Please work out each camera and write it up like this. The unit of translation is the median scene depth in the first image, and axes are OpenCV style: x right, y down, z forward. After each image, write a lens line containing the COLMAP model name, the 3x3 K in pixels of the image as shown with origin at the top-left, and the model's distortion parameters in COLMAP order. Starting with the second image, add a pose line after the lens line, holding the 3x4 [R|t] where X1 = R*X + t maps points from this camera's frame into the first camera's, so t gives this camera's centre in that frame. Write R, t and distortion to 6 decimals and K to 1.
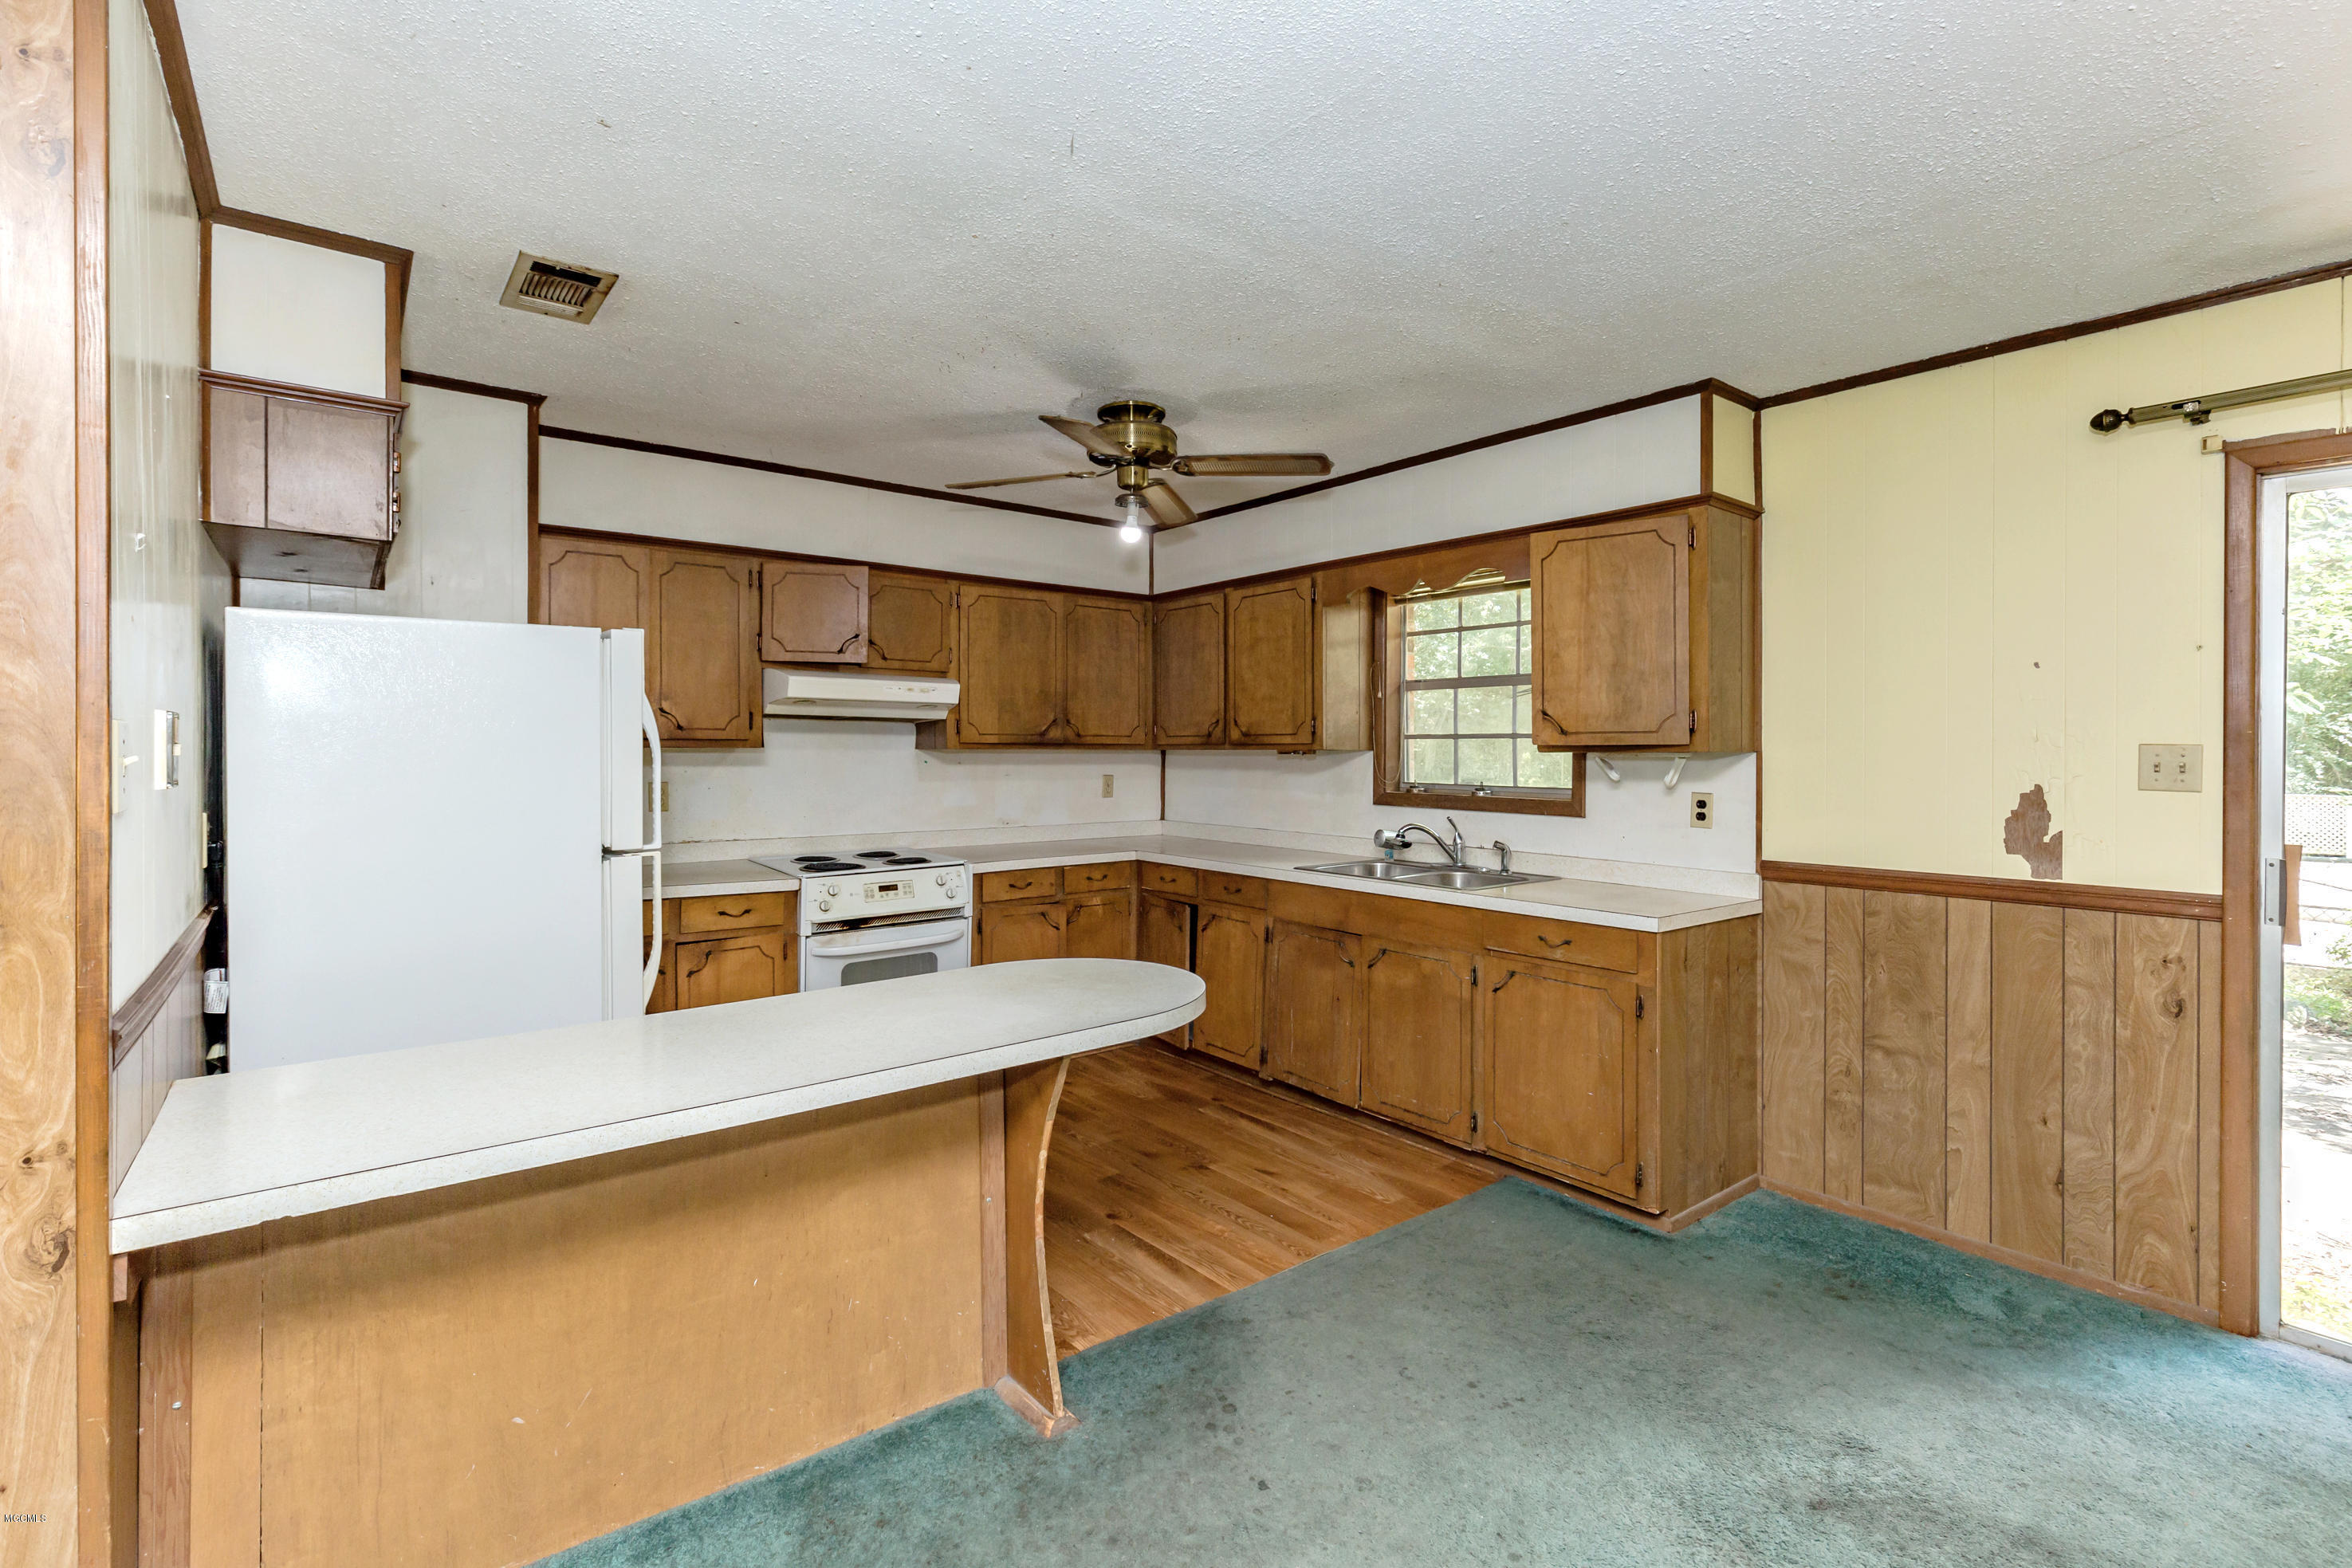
lens RADIAL K [[1080.7, 0, 1178.2], [0, 1080.7, 756.3], [0, 0, 1]] dist [0.003470, -0.001340]
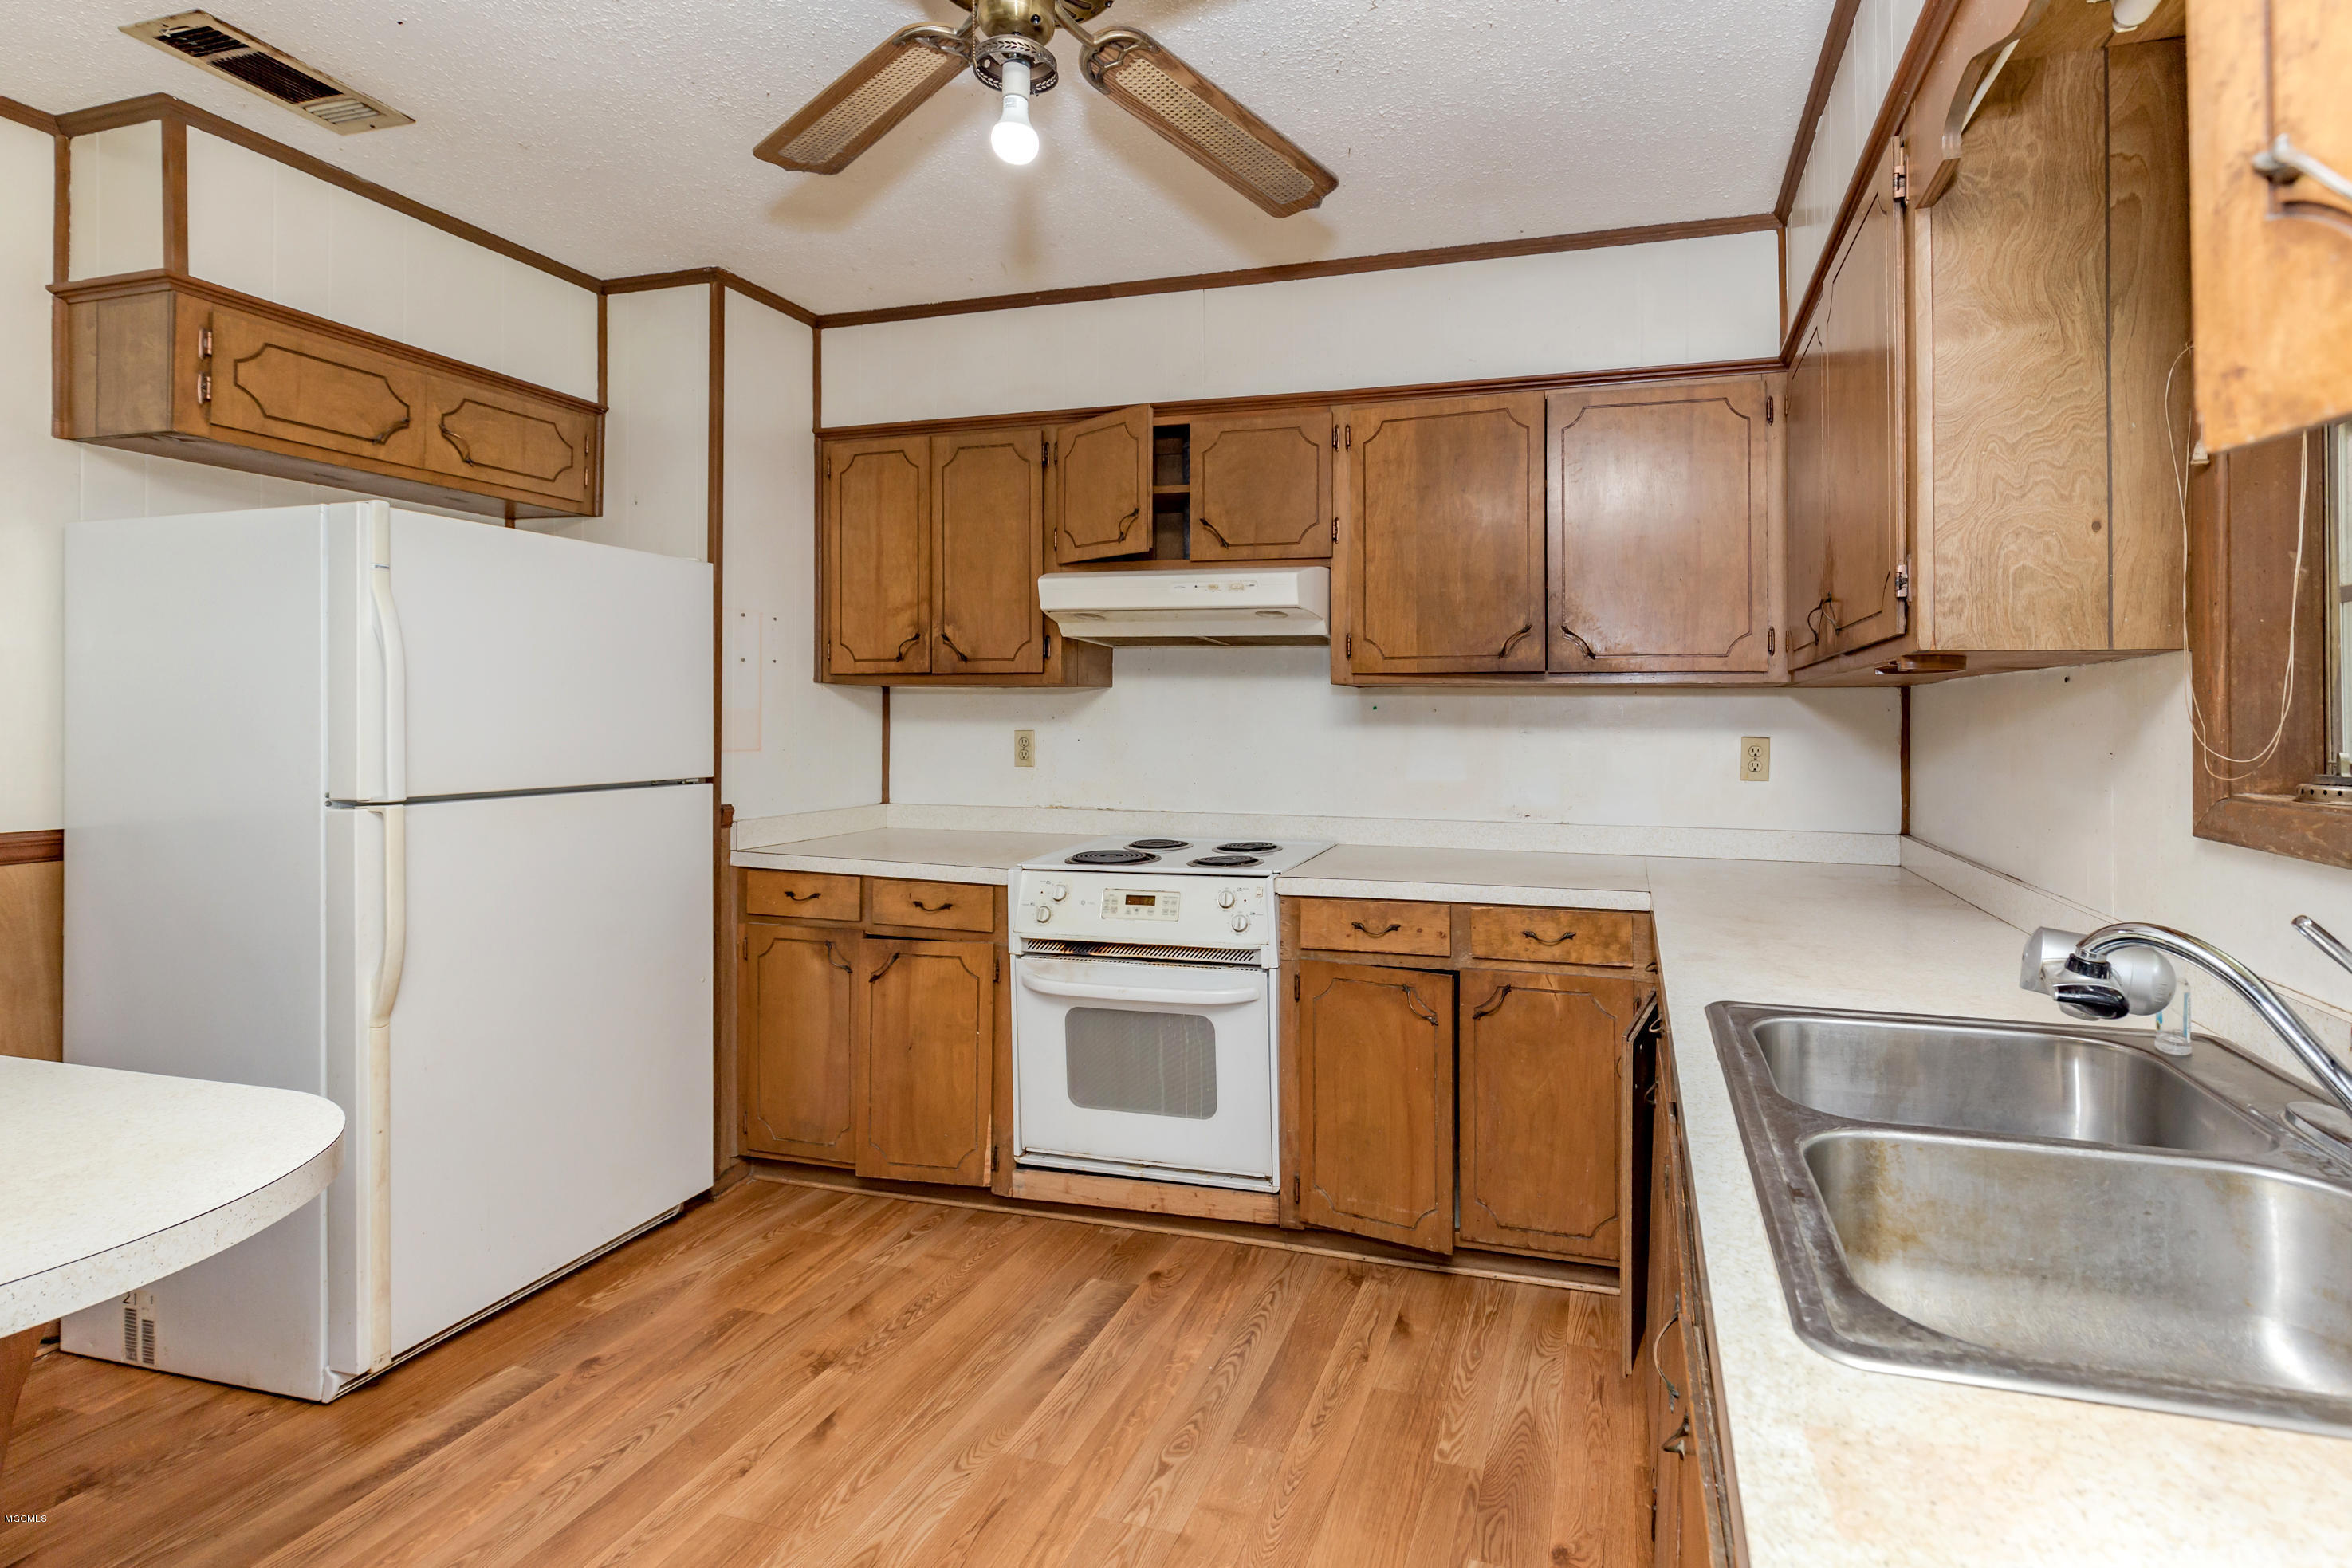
lens RADIAL K [[1080.7, 0, 1325.0], [0, 1080.7, 714.7], [0, 0, 1]] dist [0.003470, -0.001340]
pose [[0.590443, 0.005692, -0.807059, 0.309879], [-0.006096, 0.999978, 0.002593, 0.010426], [0.807056, 0.003389, 0.590465, 0.715594]]
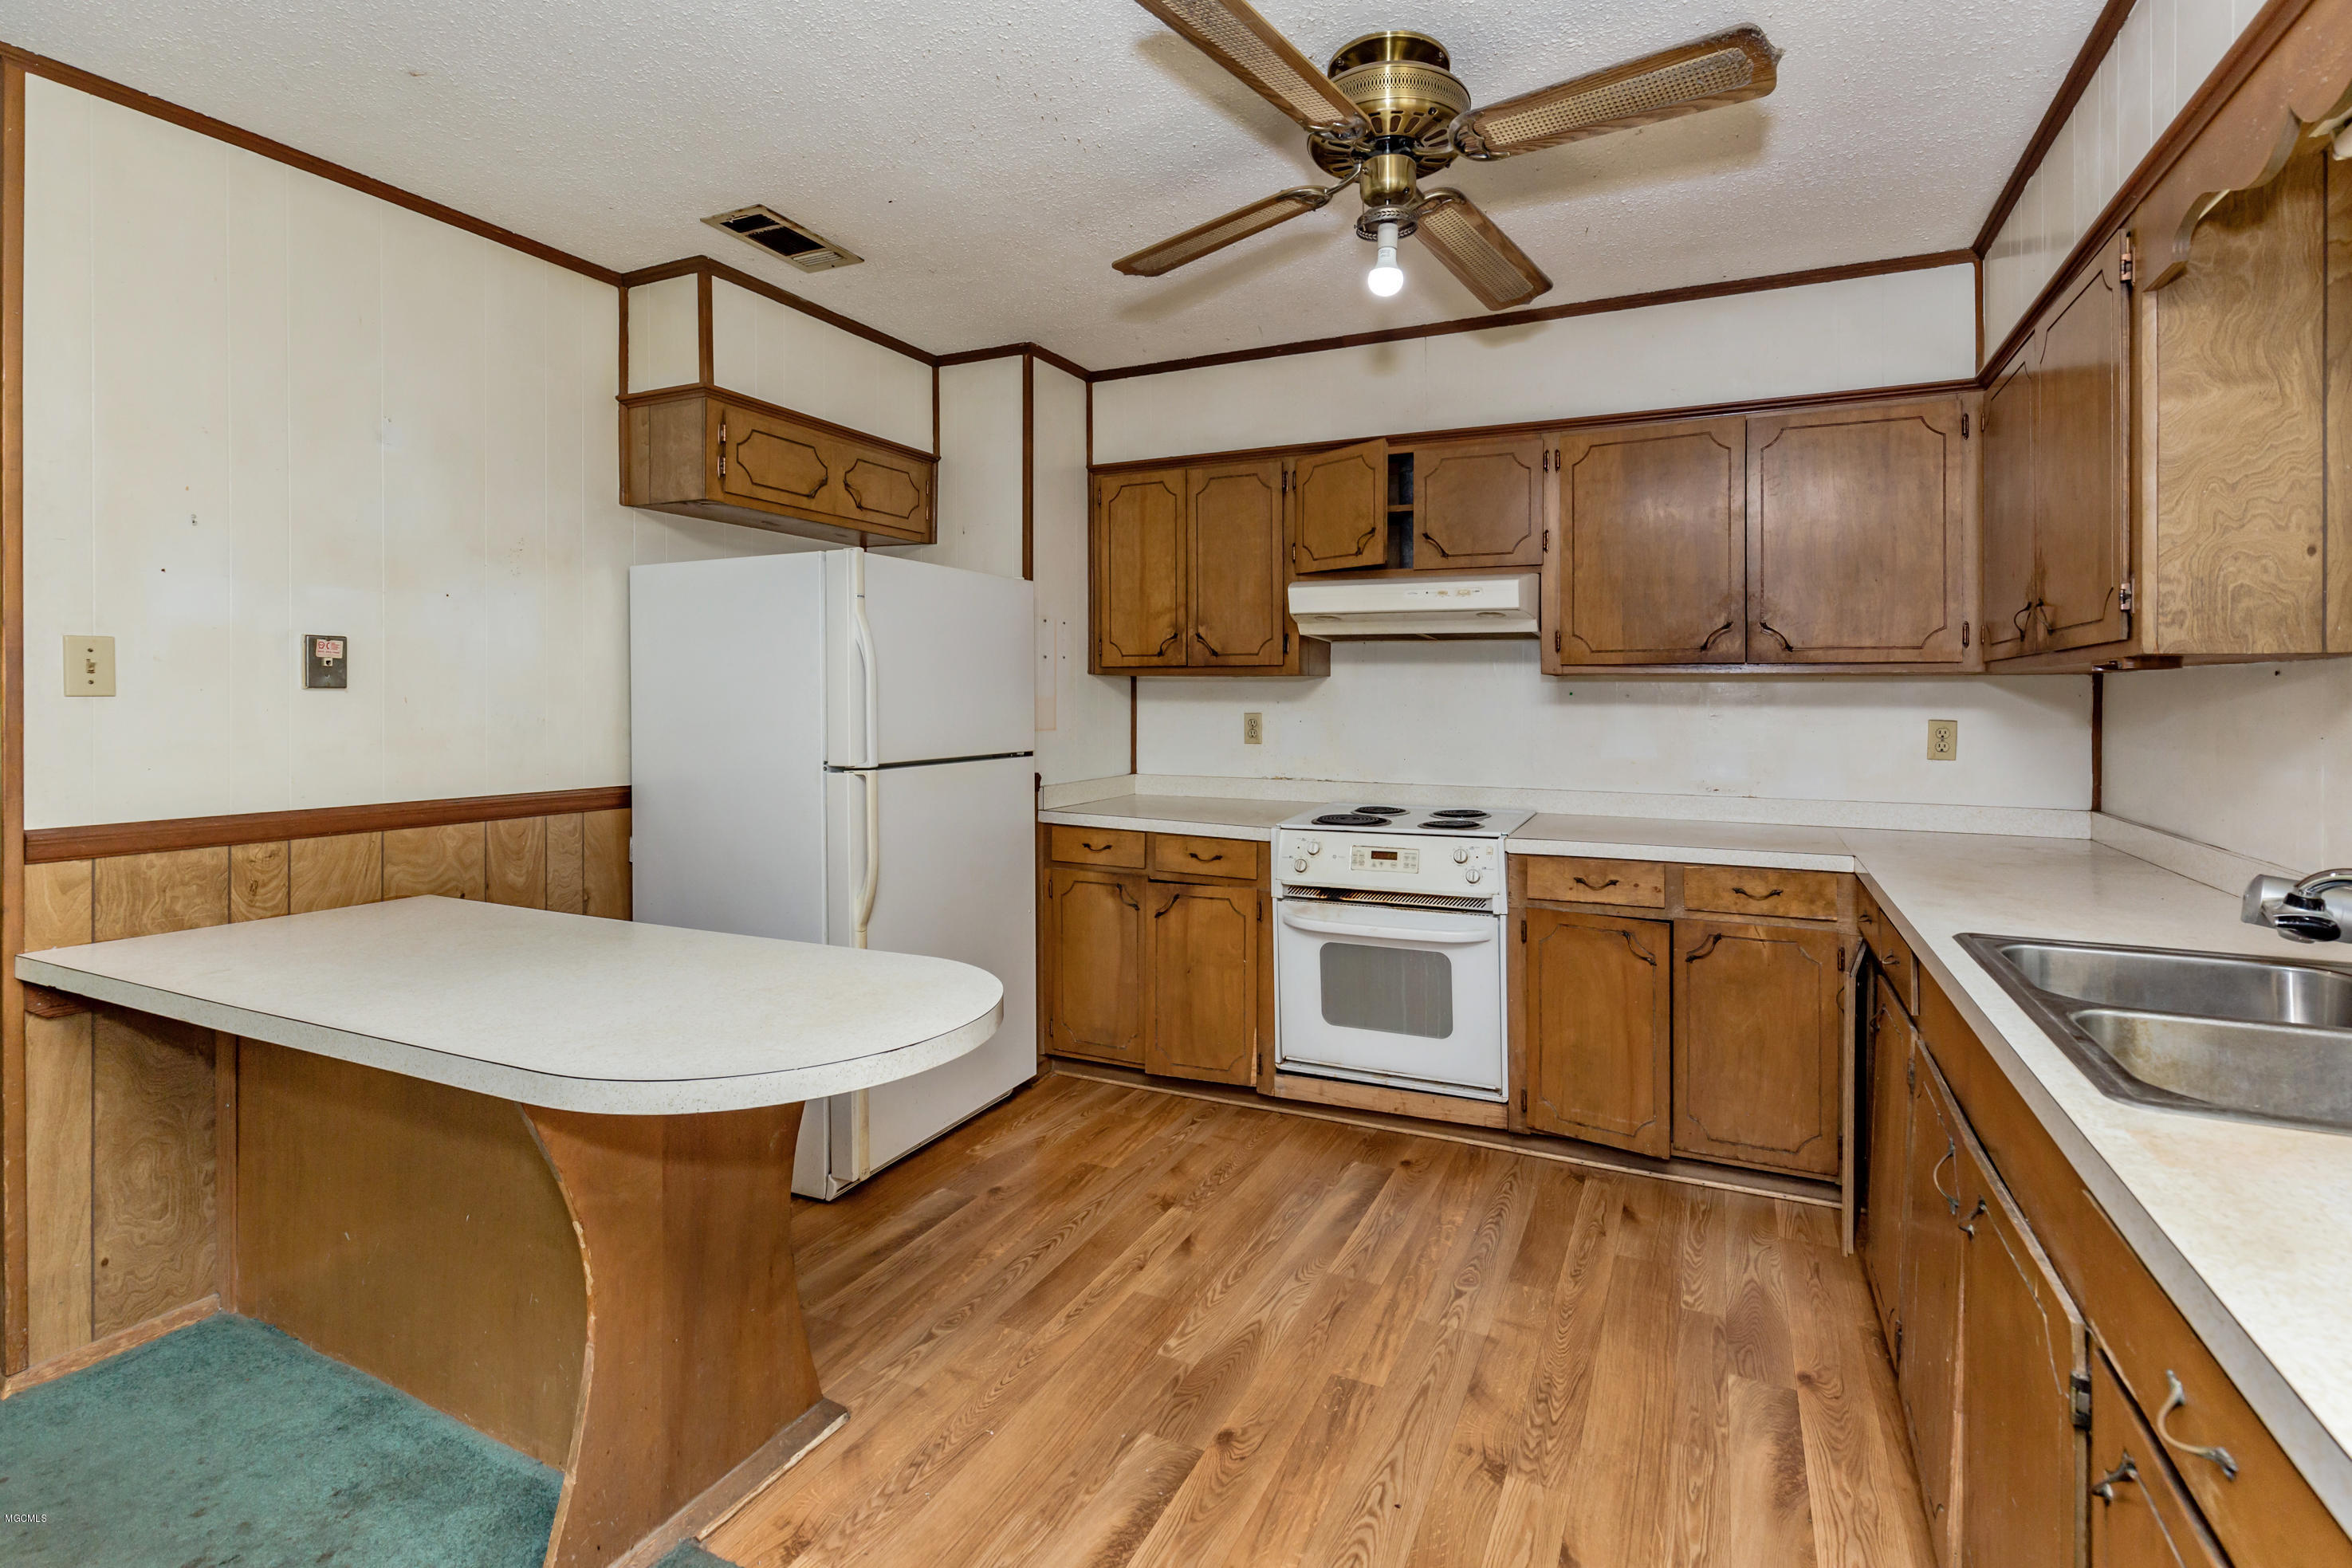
lens RADIAL K [[1080.7, 0, 1212.3], [0, 1080.7, 706.2], [0, 0, 1]] dist [0.003470, -0.001340]
pose [[0.451580, 0.016377, -0.892080, 0.358670], [-0.002577, 0.999851, 0.017051, 0.003448], [0.892227, -0.005401, 0.451555, 0.549673]]
